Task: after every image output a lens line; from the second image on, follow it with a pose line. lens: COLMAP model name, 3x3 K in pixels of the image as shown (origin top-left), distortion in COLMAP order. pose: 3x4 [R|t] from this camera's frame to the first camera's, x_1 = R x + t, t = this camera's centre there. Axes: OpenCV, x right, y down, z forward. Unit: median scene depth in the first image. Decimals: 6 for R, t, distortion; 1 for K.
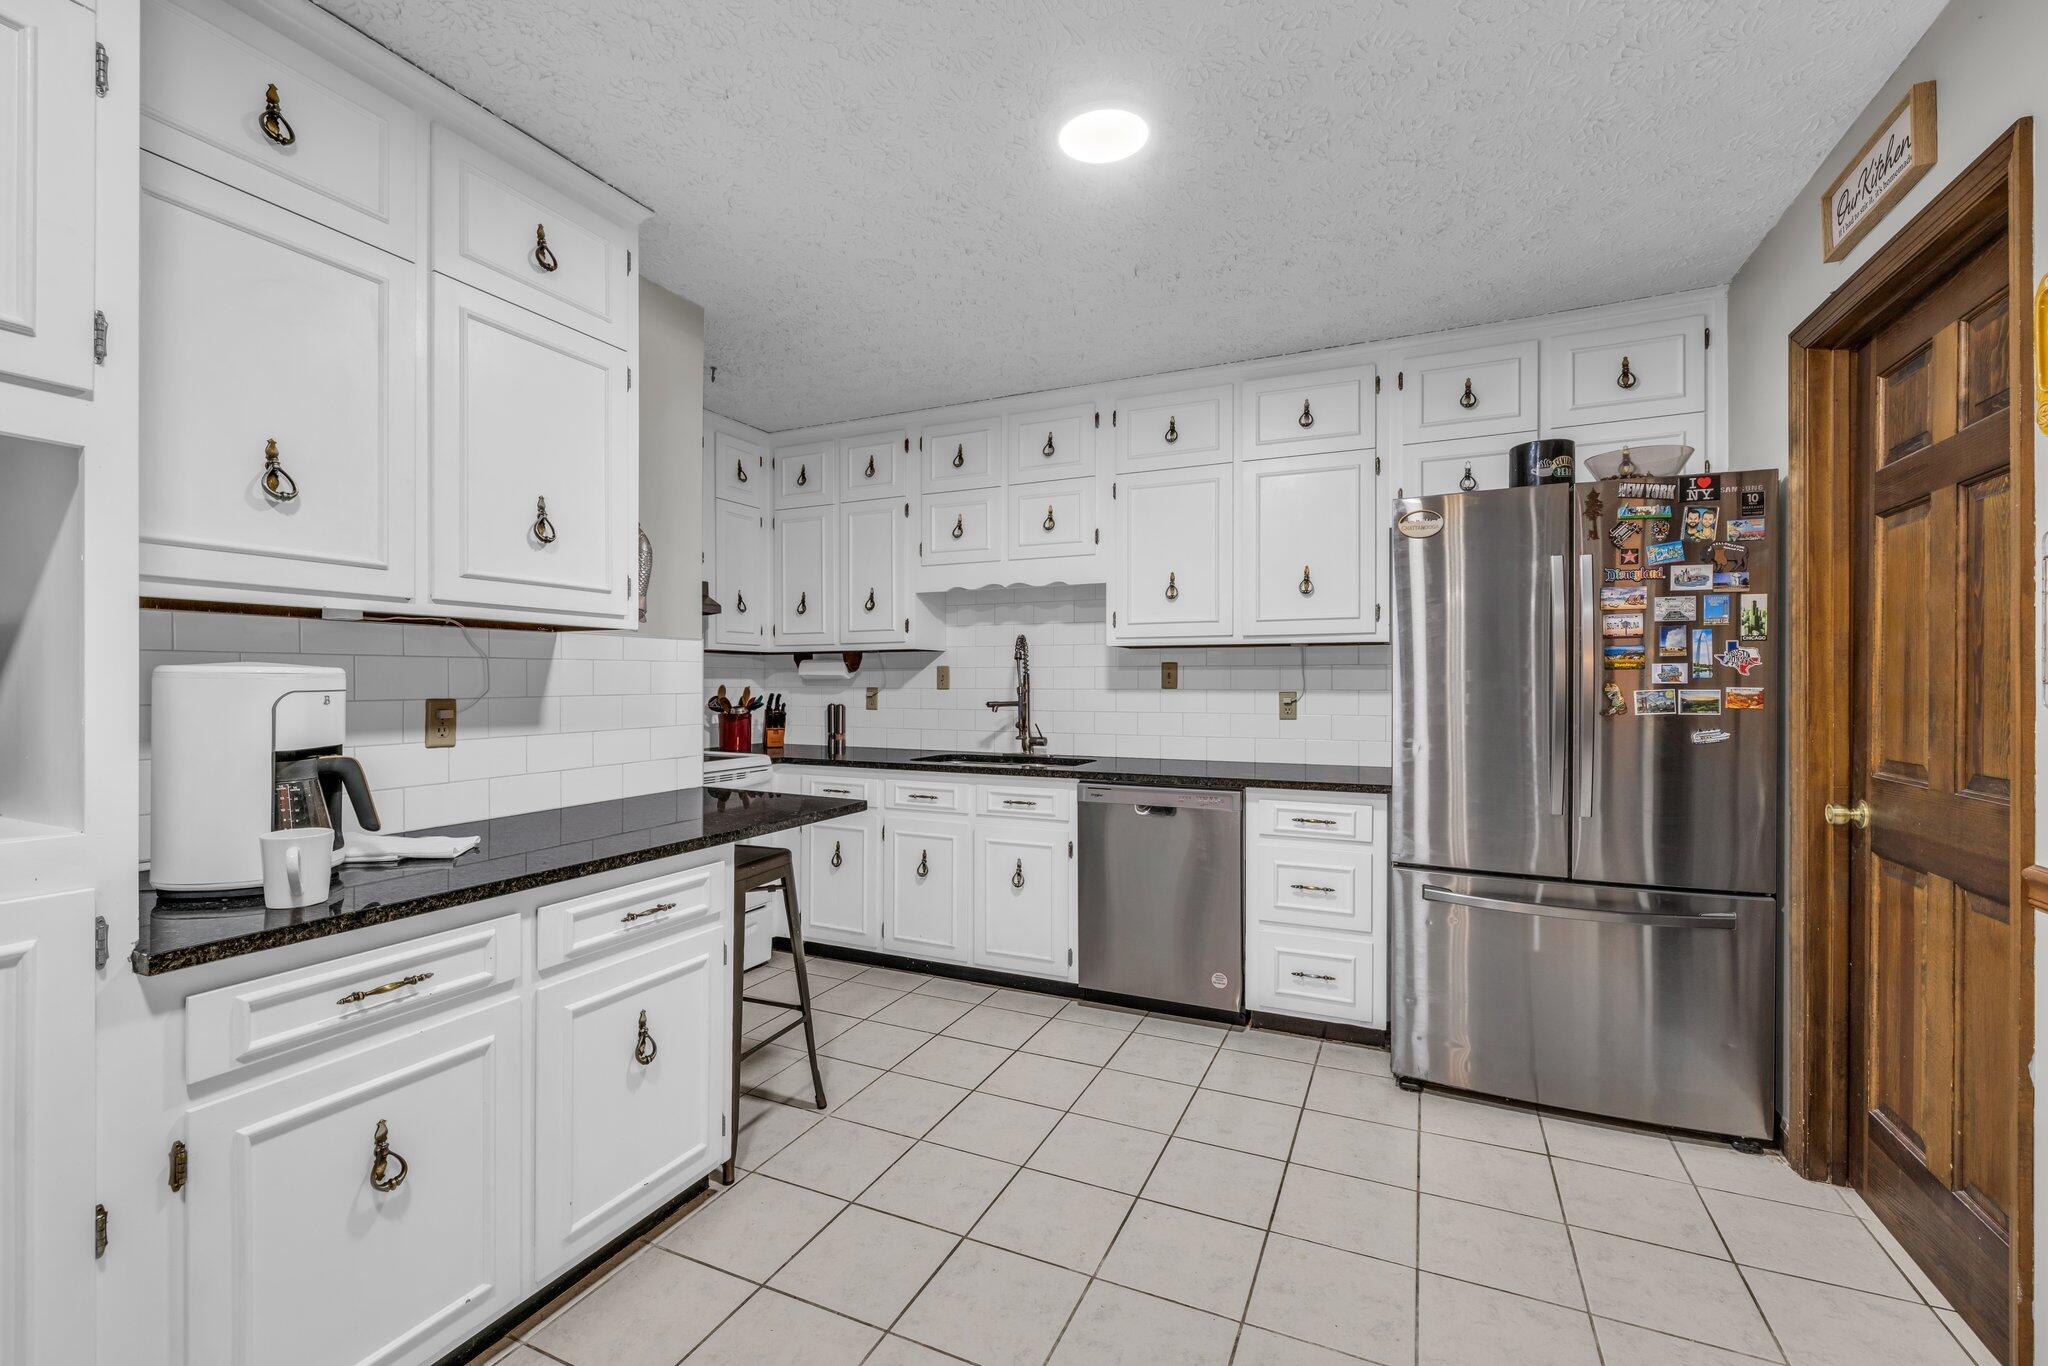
lens RADIAL K [[855.4, 0, 1024.0], [0, 855.4, 683.0], [0, 0, 1]] dist [0.001136, 0.000115]
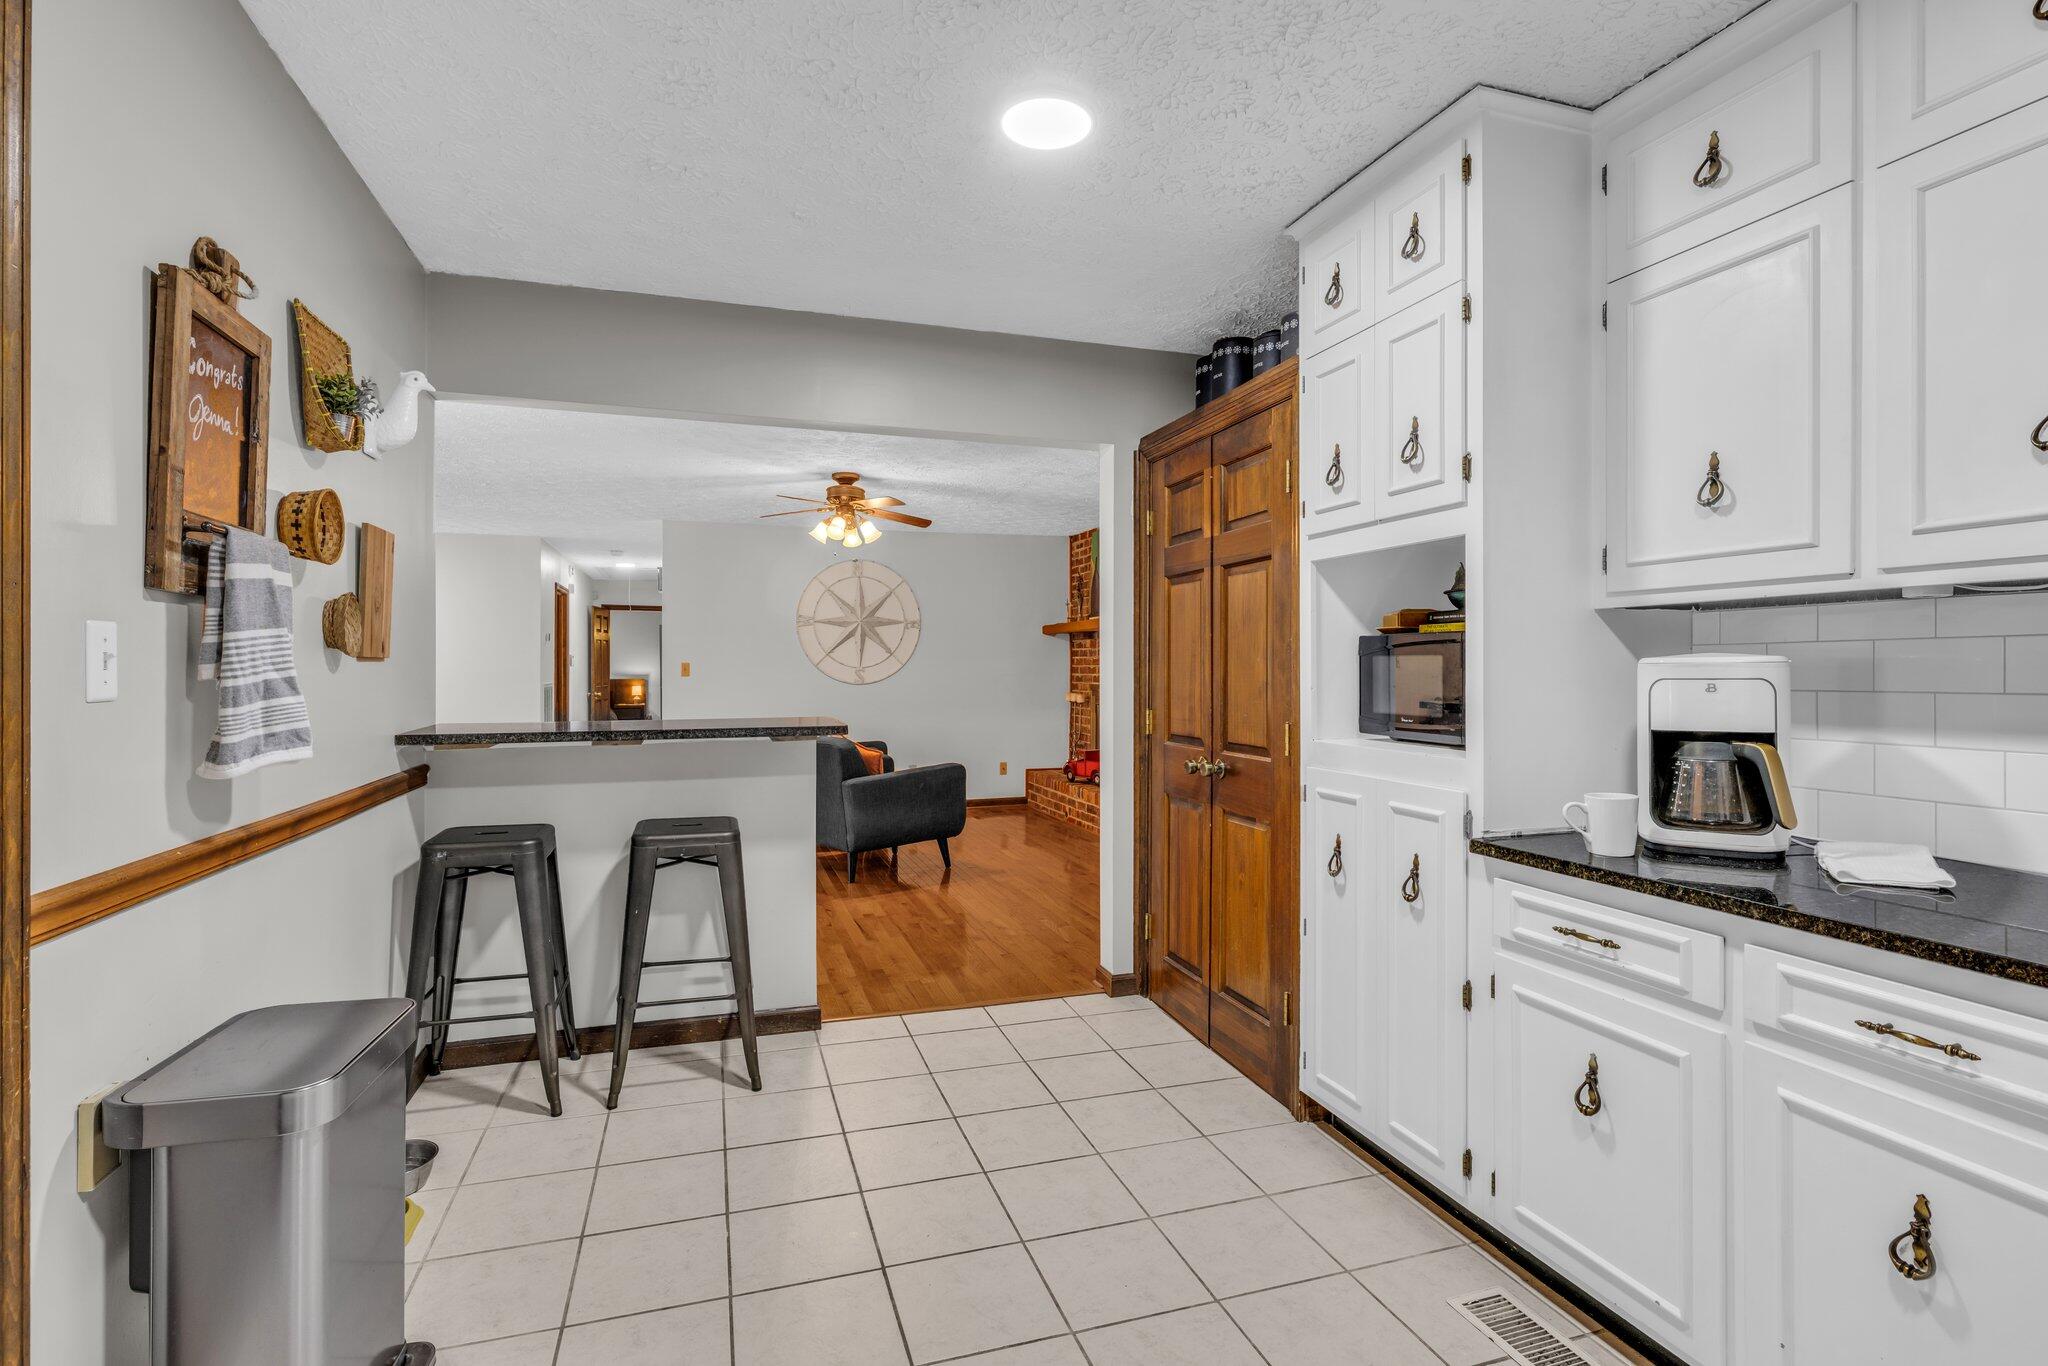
lens RADIAL K [[869.8, 0, 1026.0], [0, 869.8, 673.4], [0, 0, 1]] dist [0.003068, 0.000188]
pose [[-0.704158, 0.003123, -0.710037, 0.536843], [0.001845, 0.999995, 0.002569, -0.001970], [0.710041, 0.000499, -0.704160, 1.129754]]
